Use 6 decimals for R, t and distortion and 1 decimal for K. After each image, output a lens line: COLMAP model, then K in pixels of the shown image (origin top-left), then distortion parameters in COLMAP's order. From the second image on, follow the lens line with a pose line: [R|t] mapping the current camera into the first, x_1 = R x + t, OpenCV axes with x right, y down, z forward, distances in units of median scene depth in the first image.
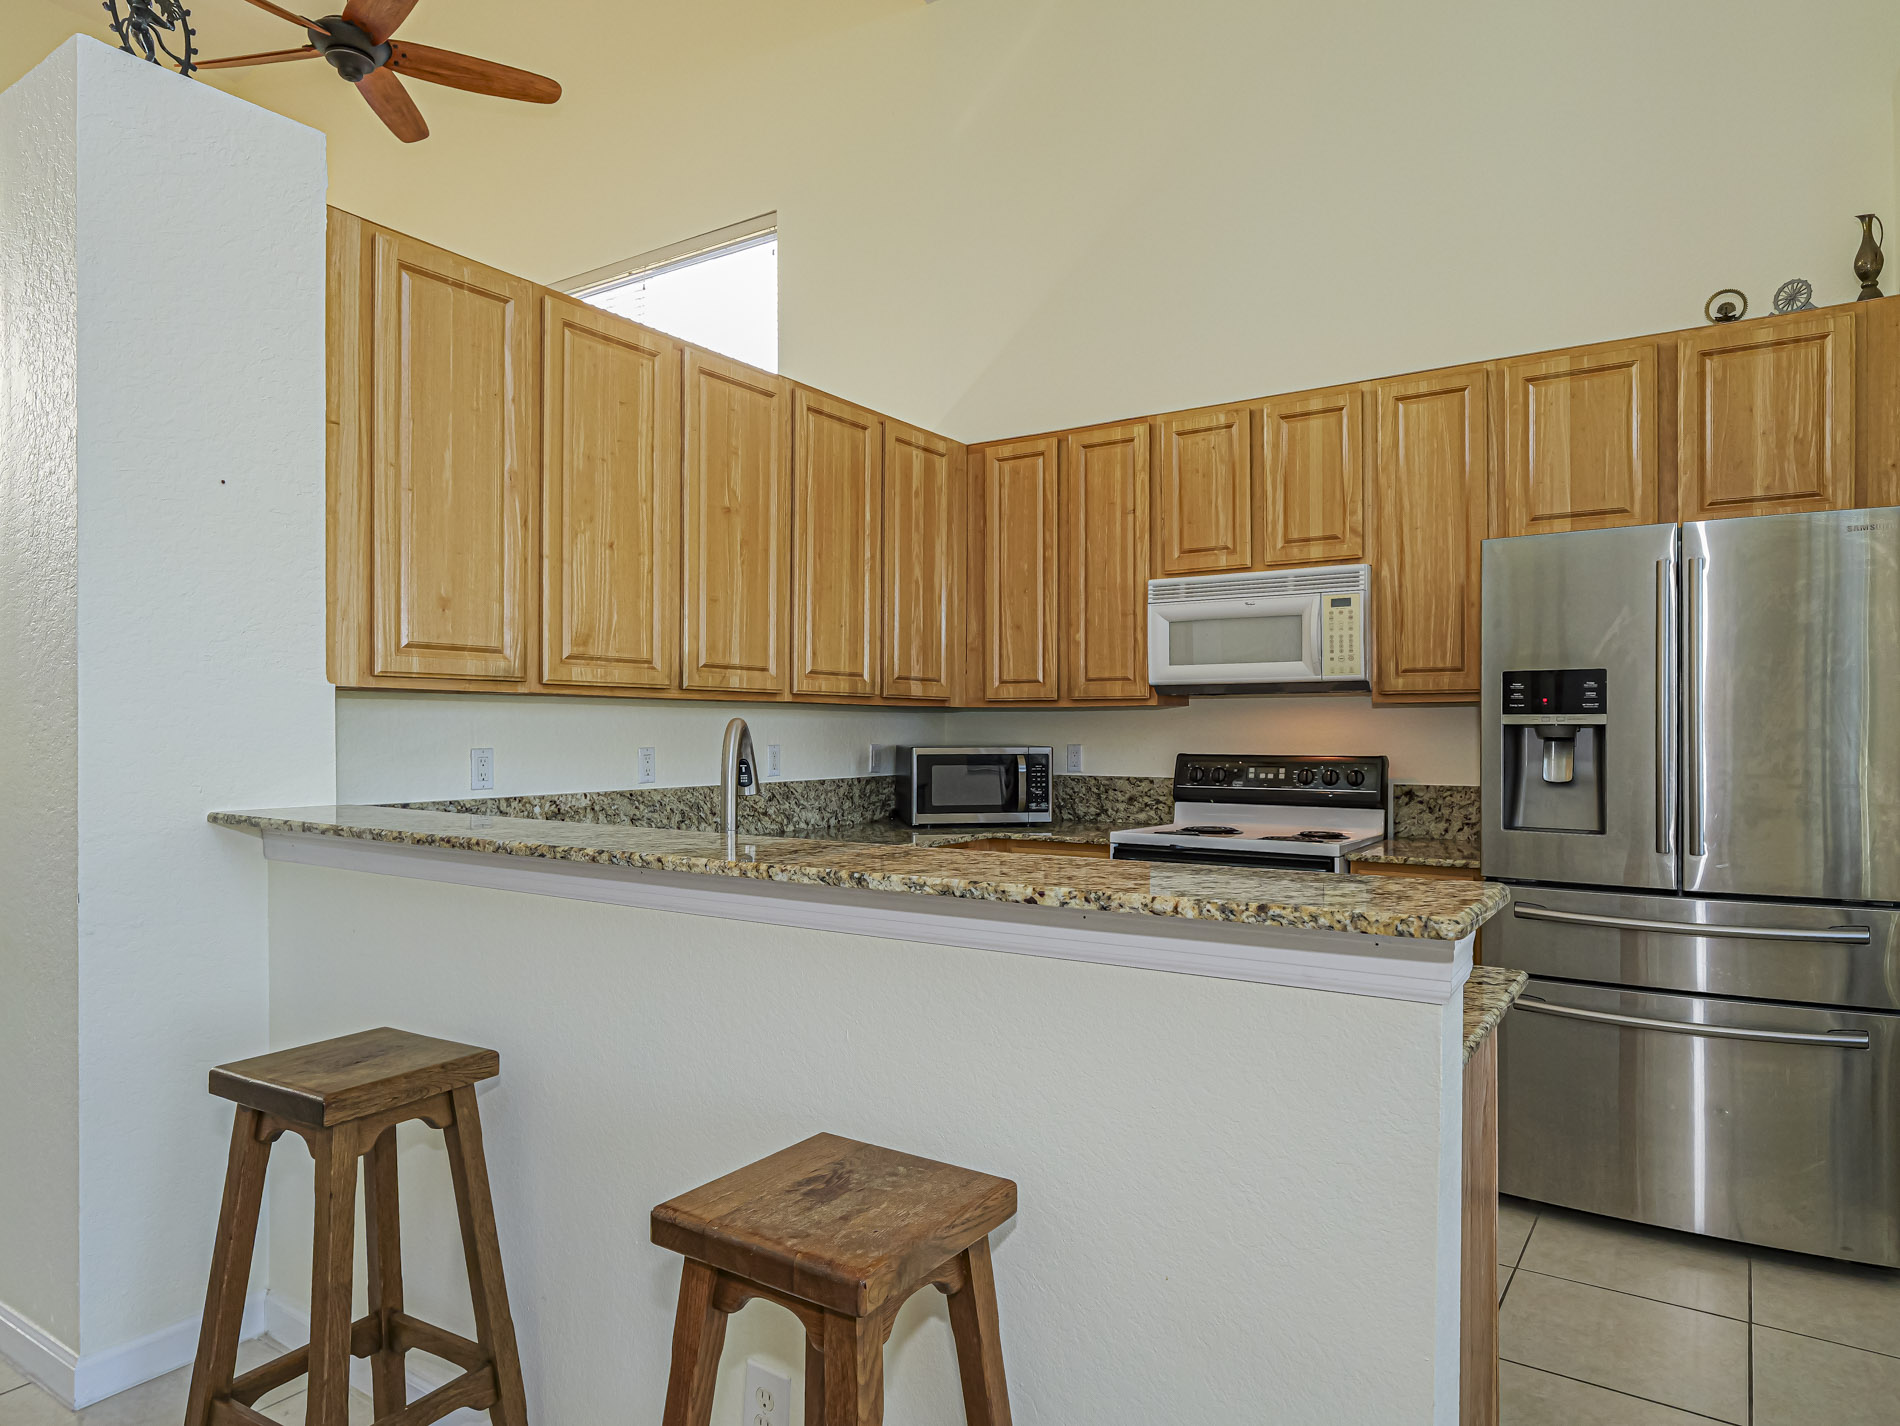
lens RADIAL K [[1181.0, 0, 950.0], [0, 1181.0, 713.0], [0, 0, 1]] dist [0.002068, -0.000604]
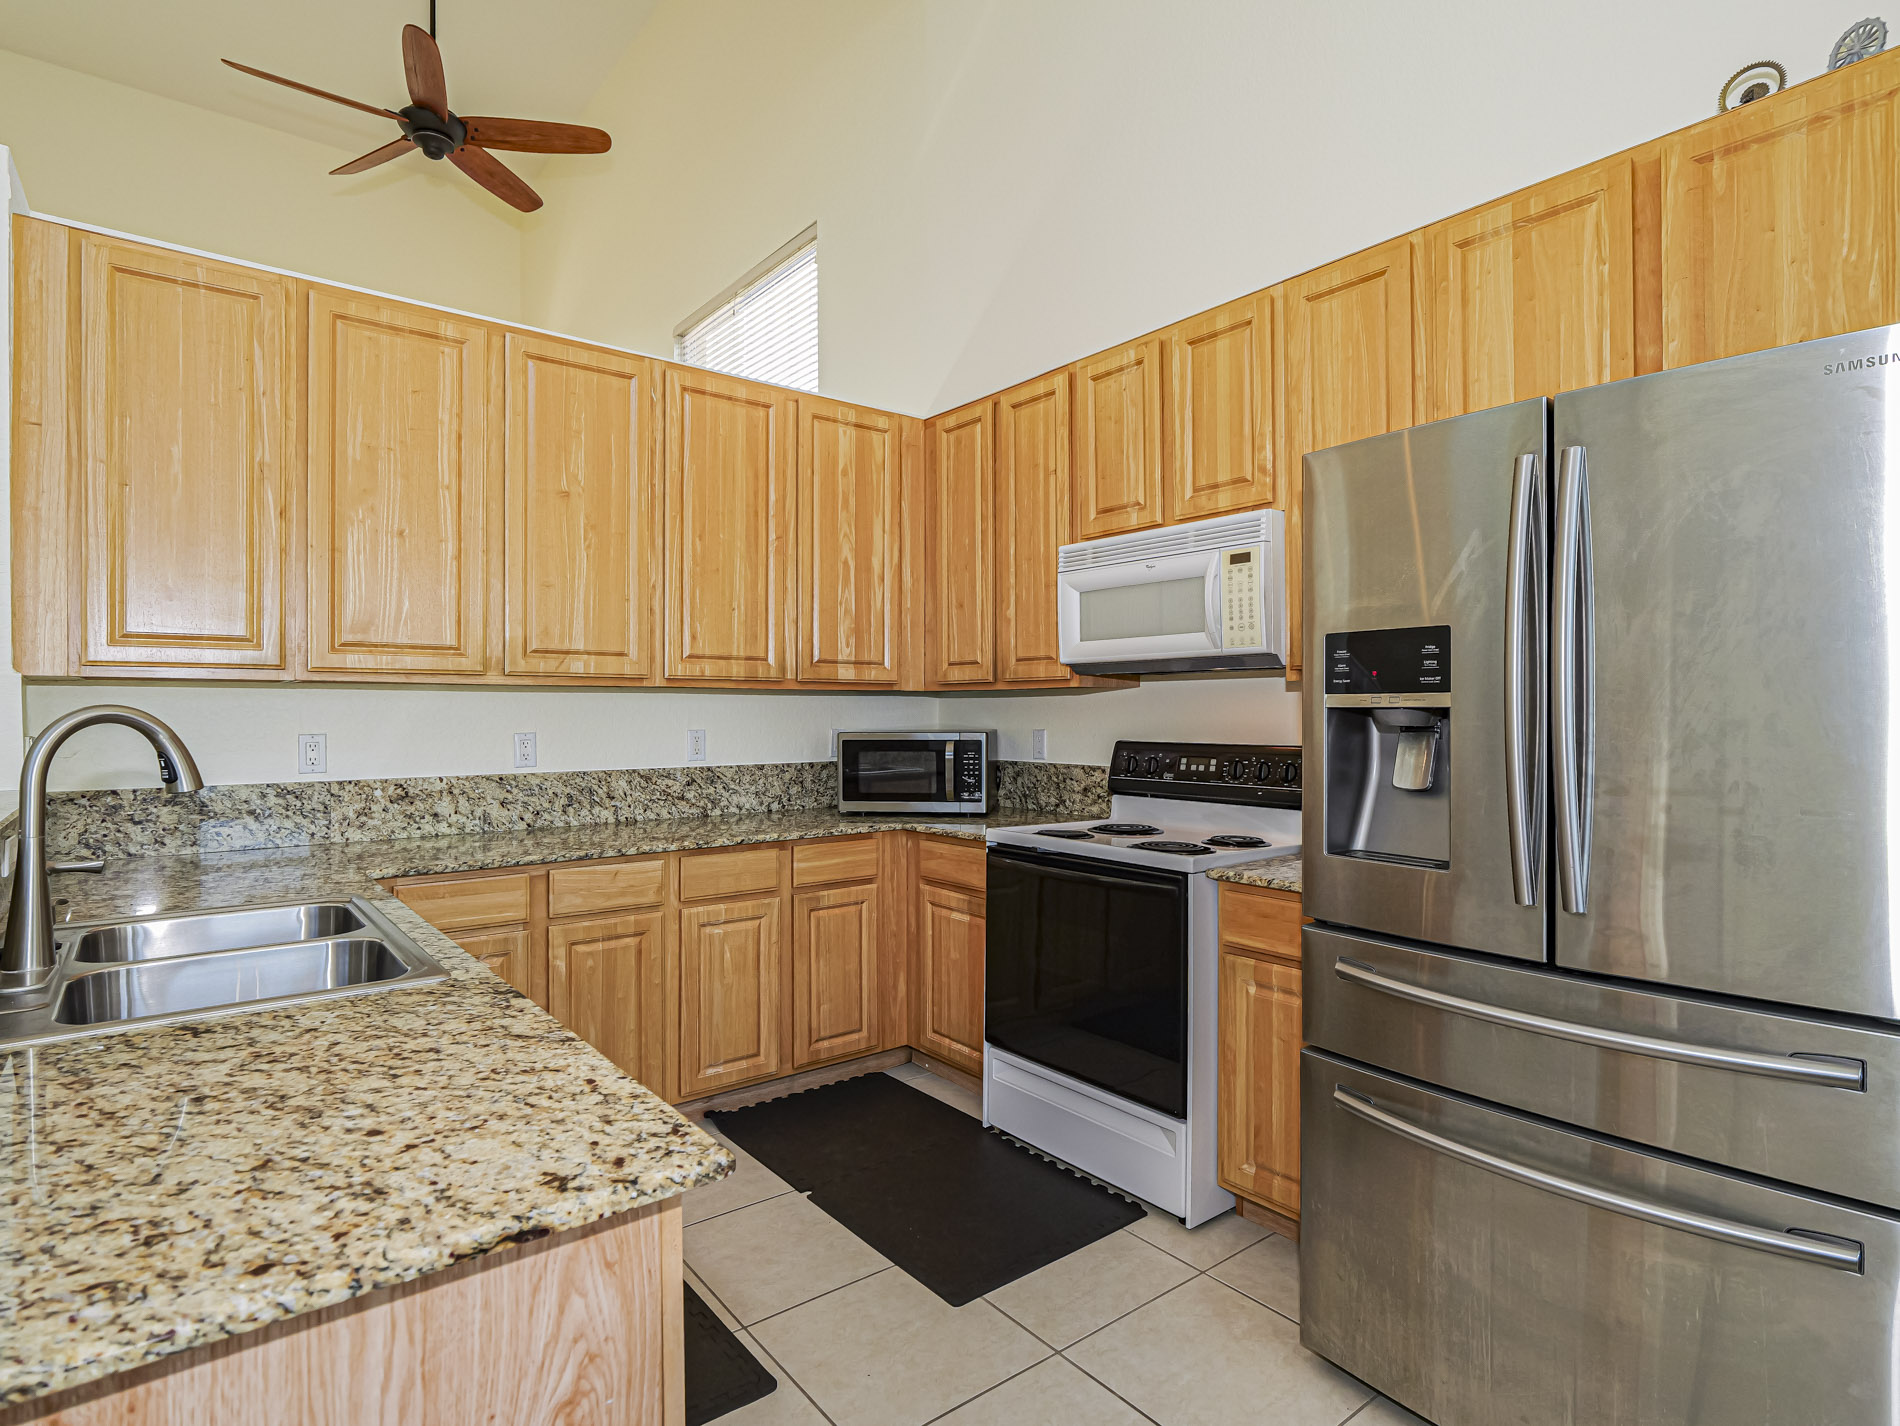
lens RADIAL K [[995.1, 0, 951.0], [0, 995.1, 701.9], [0, 0, 1]] dist [-0.005306, -0.000181]
pose [[0.950593, -0.005469, -0.310393, 0.327584], [0.006863, 0.999971, 0.003400, 0.001782], [0.310365, -0.005362, 0.950602, 0.263575]]
